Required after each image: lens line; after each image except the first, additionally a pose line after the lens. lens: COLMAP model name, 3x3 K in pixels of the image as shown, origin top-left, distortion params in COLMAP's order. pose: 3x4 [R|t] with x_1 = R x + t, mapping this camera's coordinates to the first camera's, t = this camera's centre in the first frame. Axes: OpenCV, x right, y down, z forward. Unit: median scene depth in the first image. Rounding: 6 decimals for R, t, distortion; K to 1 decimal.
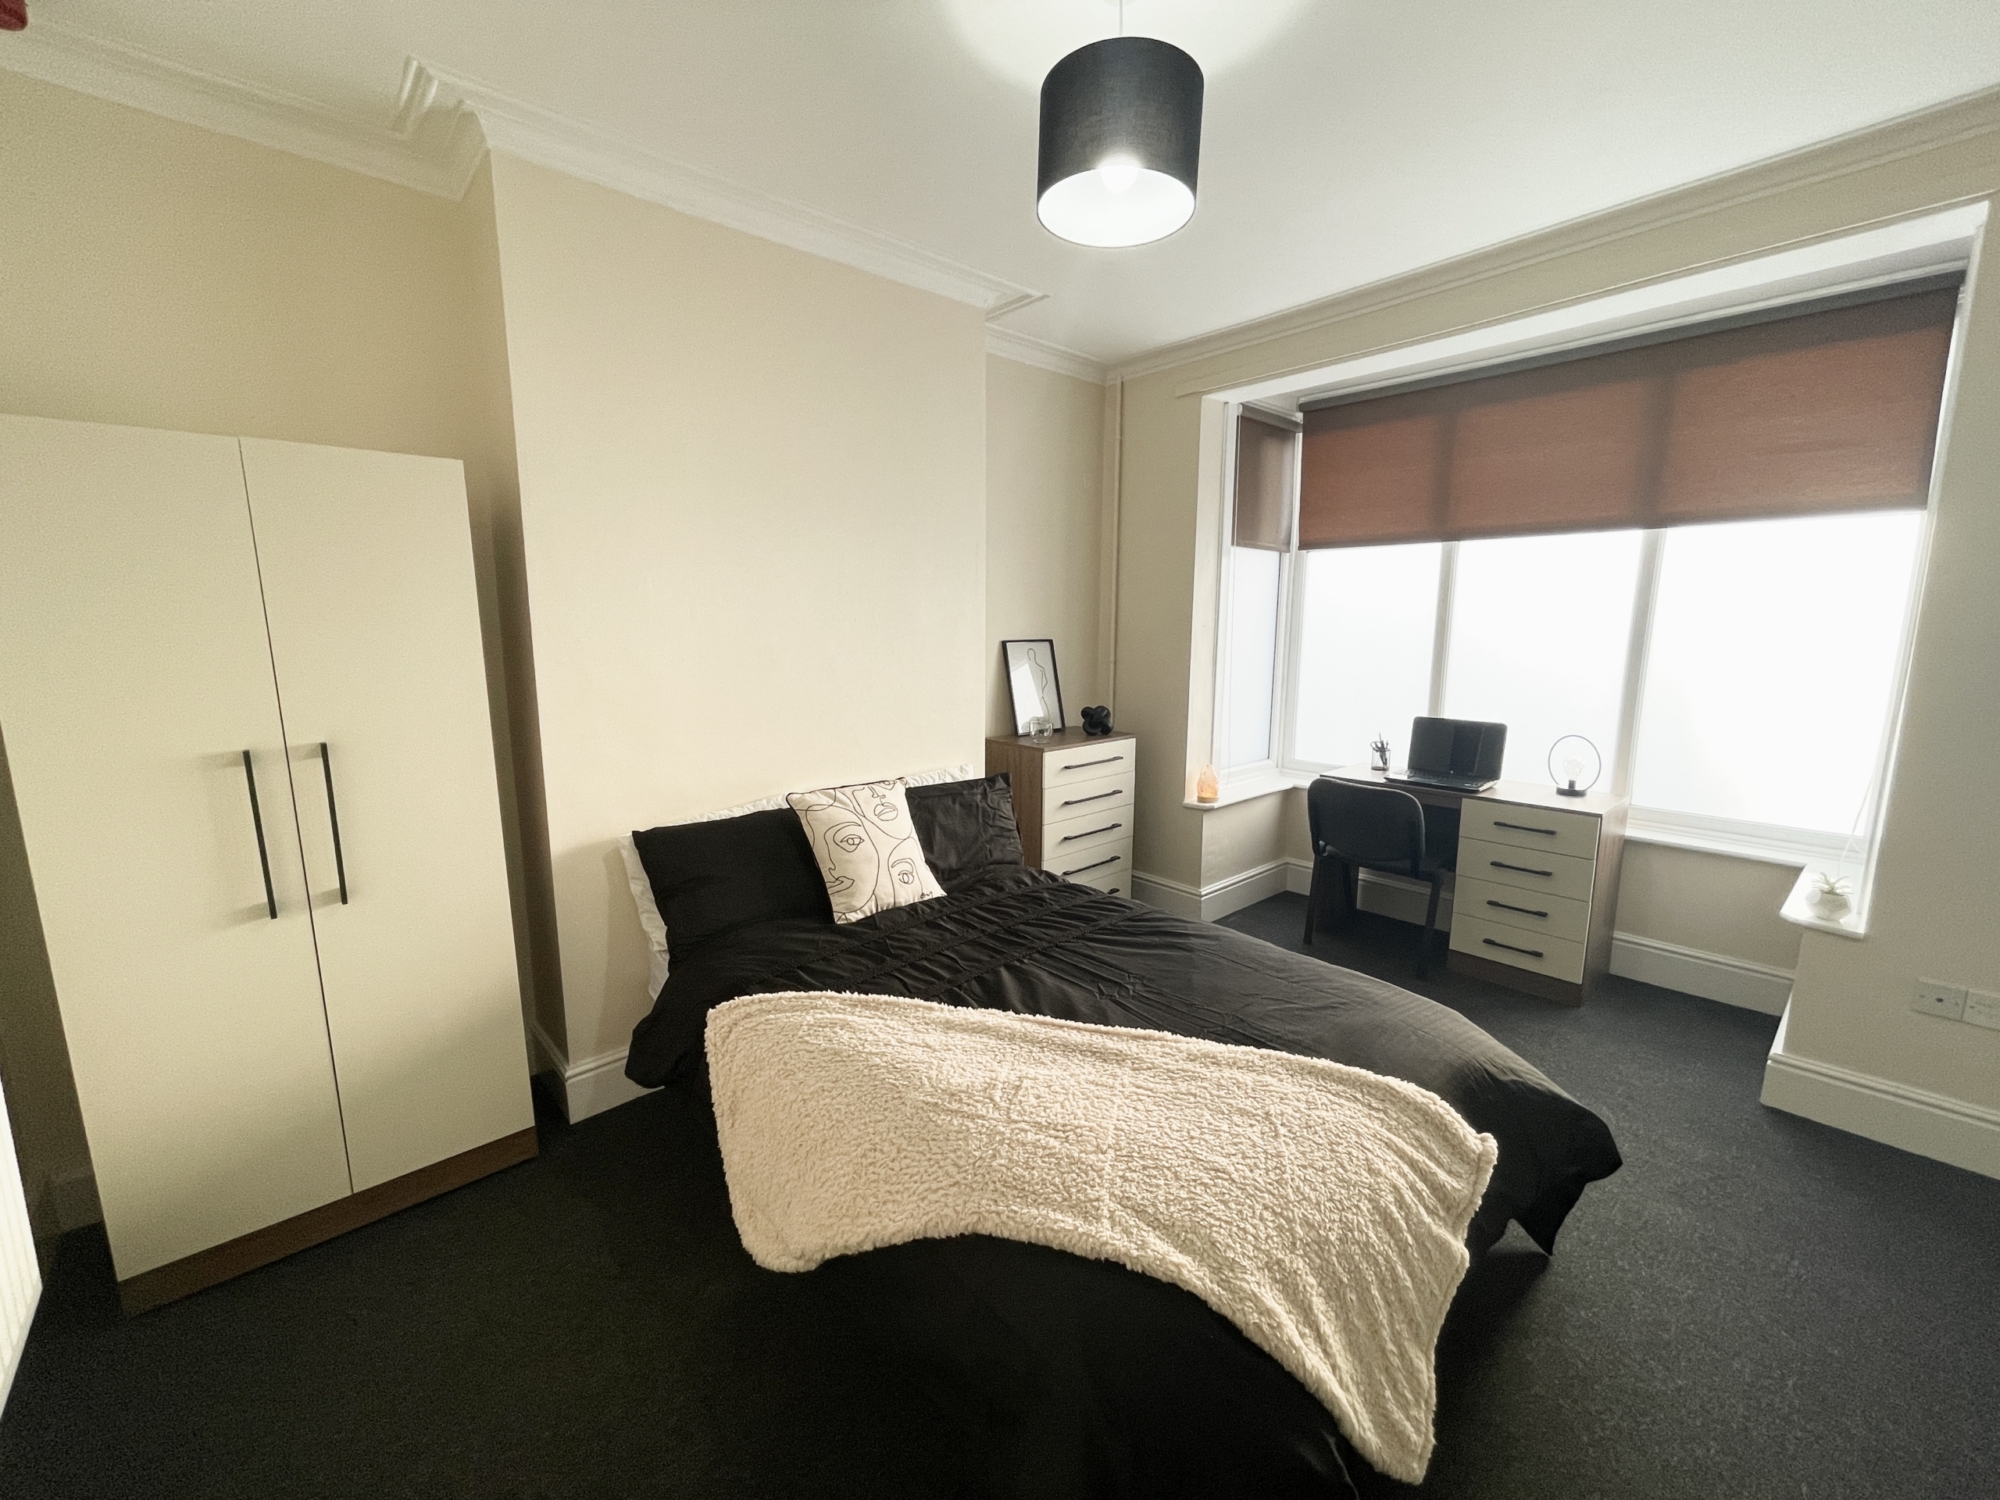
lens RADIAL K [[806.7, 0, 986.5], [0, 806.7, 751.1], [0, 0, 1]] dist [0.000452, 0.000249]
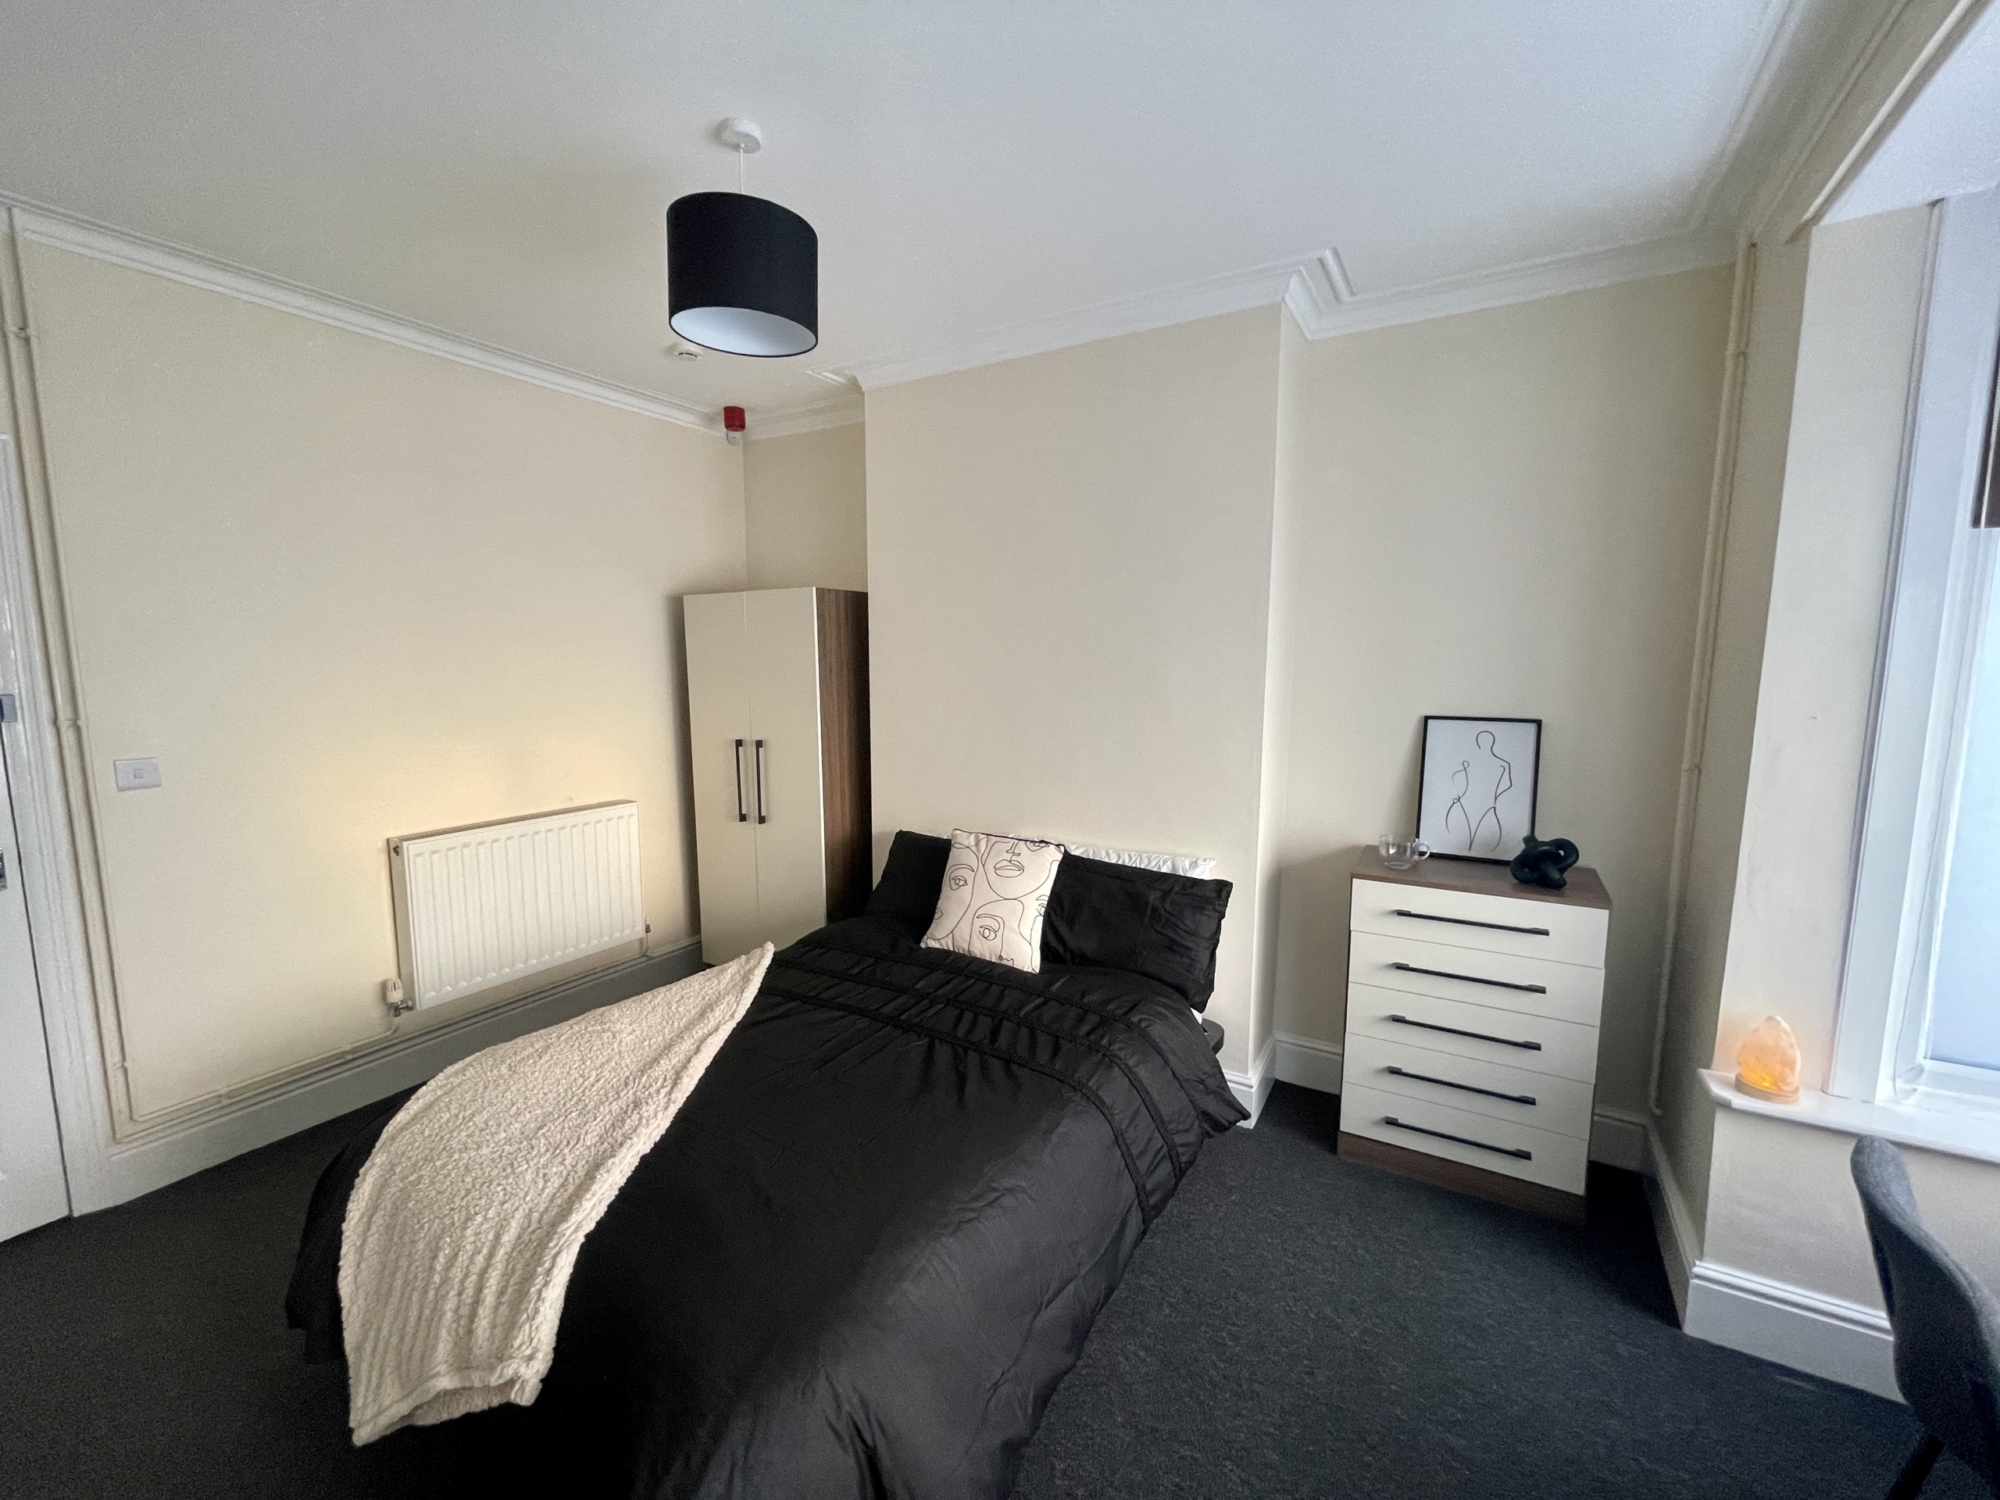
lens RADIAL K [[806.7, 0, 986.5], [0, 806.7, 751.1], [0, 0, 1]] dist [0.000452, 0.000249]
pose [[0.310355, 0.117708, -0.943305, 0.596819], [-0.156888, 0.985039, 0.071298, -0.102909], [0.937585, 0.125866, 0.324179, 0.446548]]
